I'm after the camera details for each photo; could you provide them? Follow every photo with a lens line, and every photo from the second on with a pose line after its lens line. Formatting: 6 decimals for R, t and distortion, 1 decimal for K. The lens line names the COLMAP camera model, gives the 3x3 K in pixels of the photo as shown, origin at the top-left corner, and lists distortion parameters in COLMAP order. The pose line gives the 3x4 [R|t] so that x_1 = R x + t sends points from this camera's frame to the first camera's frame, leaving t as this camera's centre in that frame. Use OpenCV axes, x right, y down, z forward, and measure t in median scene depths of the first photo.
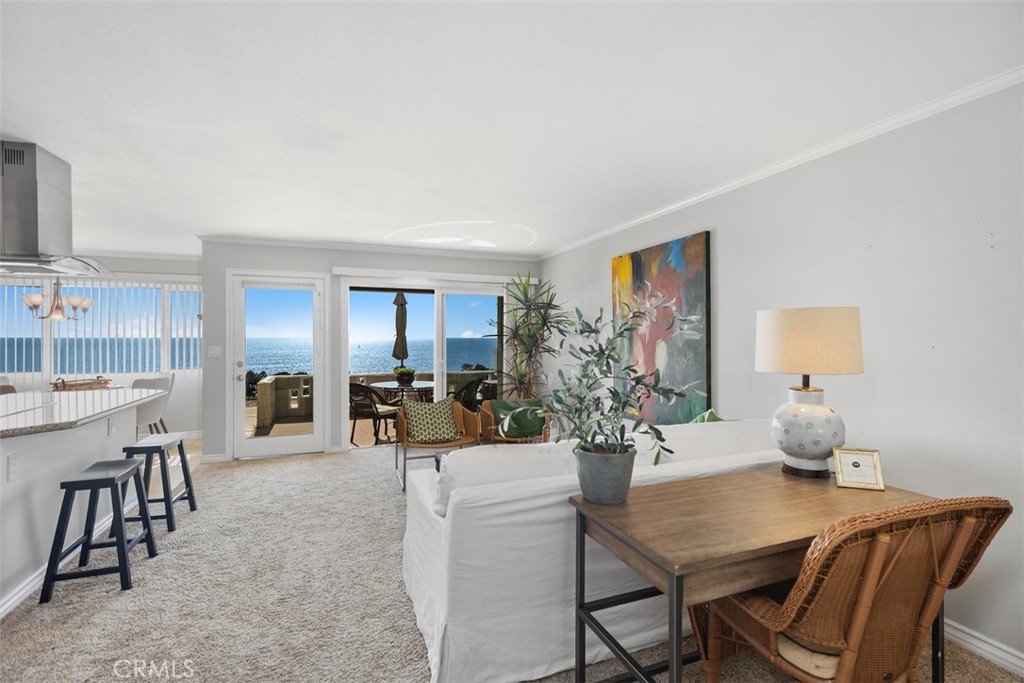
lens RADIAL K [[463.6, 0, 512.0], [0, 463.6, 335.4], [0, 0, 1]] dist [-0.002250, -0.000175]
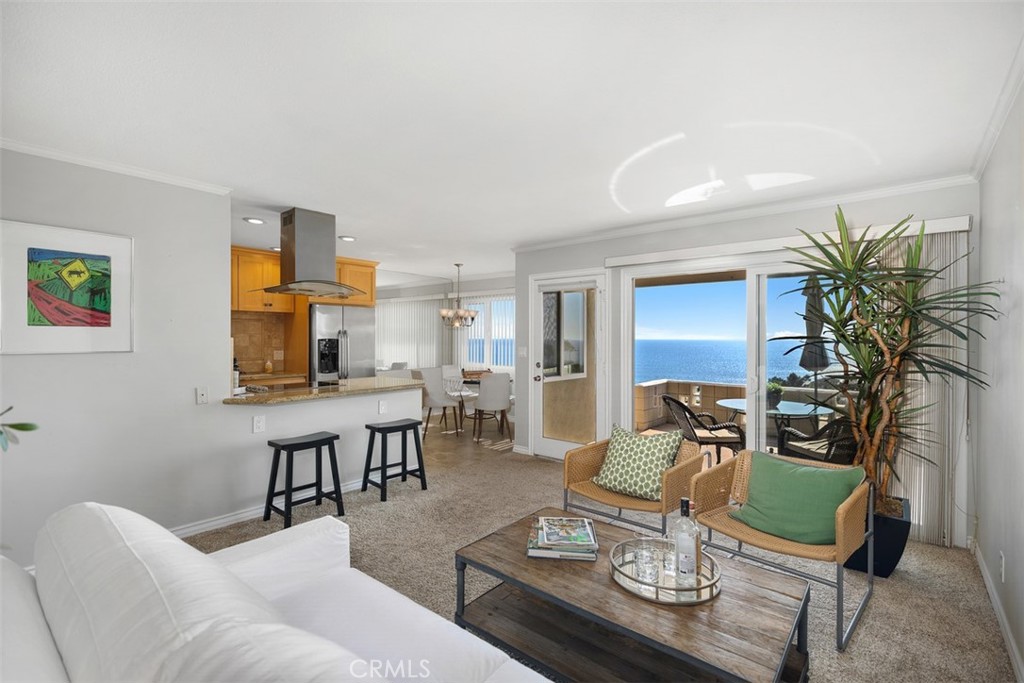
lens RADIAL K [[463.6, 0, 512.0], [0, 463.6, 335.4], [0, 0, 1]] dist [-0.002250, -0.000175]
pose [[0.479232, -0.003373, -0.877682, 0.306076], [0.000616, 0.999994, -0.003507, -0.001252], [0.877688, 0.001140, 0.479231, 0.455112]]
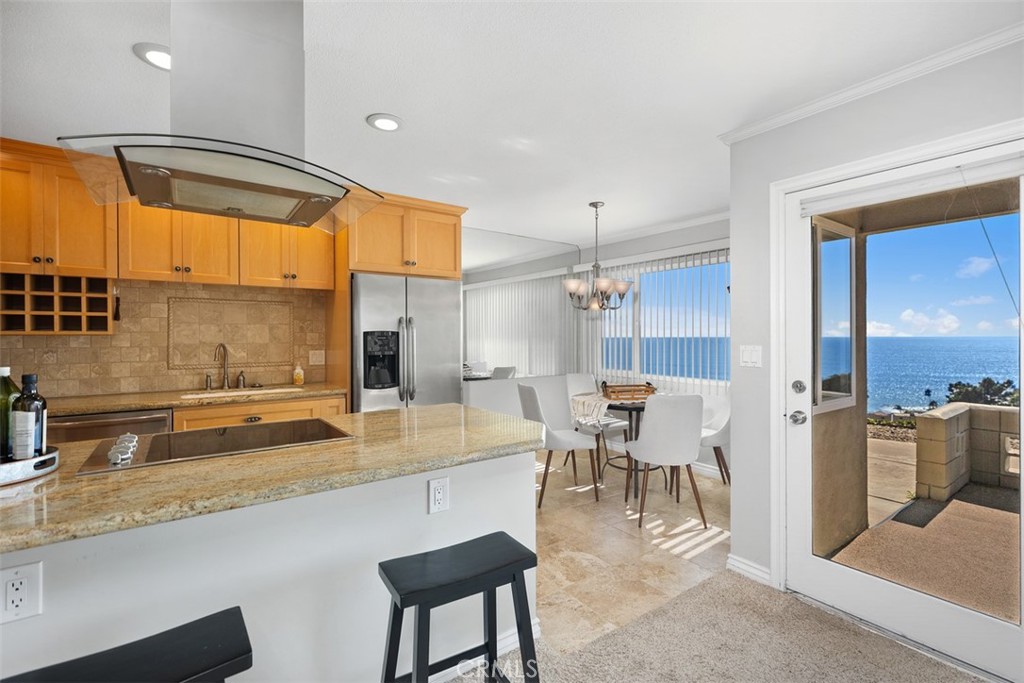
lens RADIAL K [[463.6, 0, 512.0], [0, 463.6, 335.4], [0, 0, 1]] dist [-0.002250, -0.000175]
pose [[0.252847, -0.002617, -0.967503, -0.222465], [0.005688, 0.999983, -0.001218, 0.011468], [0.967489, -0.005195, 0.252858, 0.624626]]
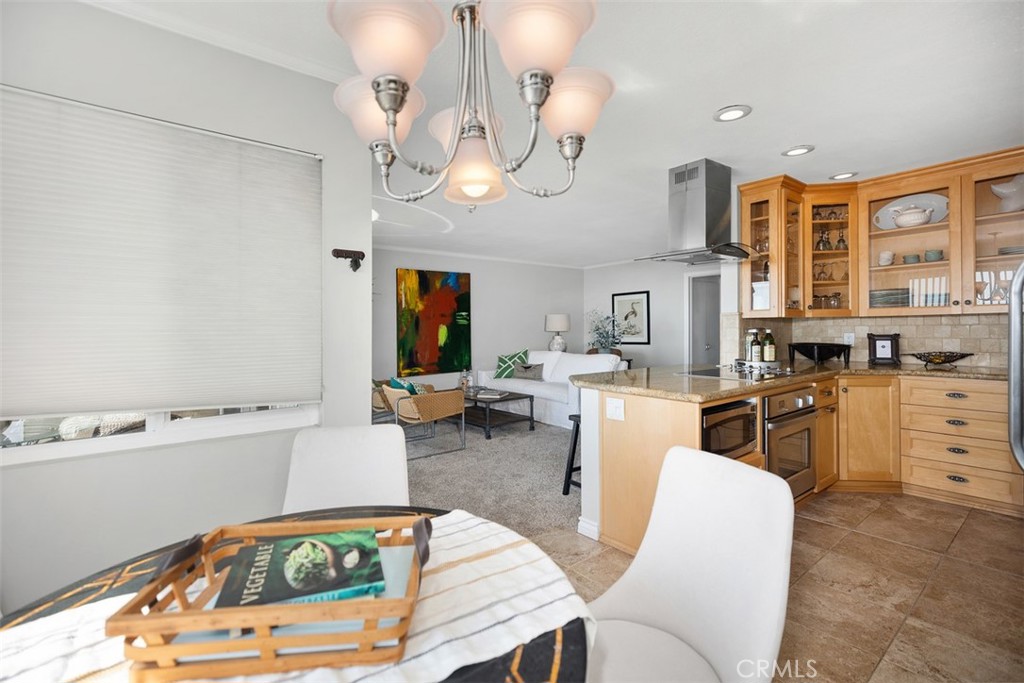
lens RADIAL K [[463.6, 0, 512.0], [0, 463.6, 335.4], [0, 0, 1]] dist [-0.002250, -0.000175]
pose [[-0.296674, -0.008225, 0.954943, -1.144881], [0.003354, 0.999948, 0.009654, 0.027202], [-0.954973, 0.006067, -0.296631, 0.980540]]
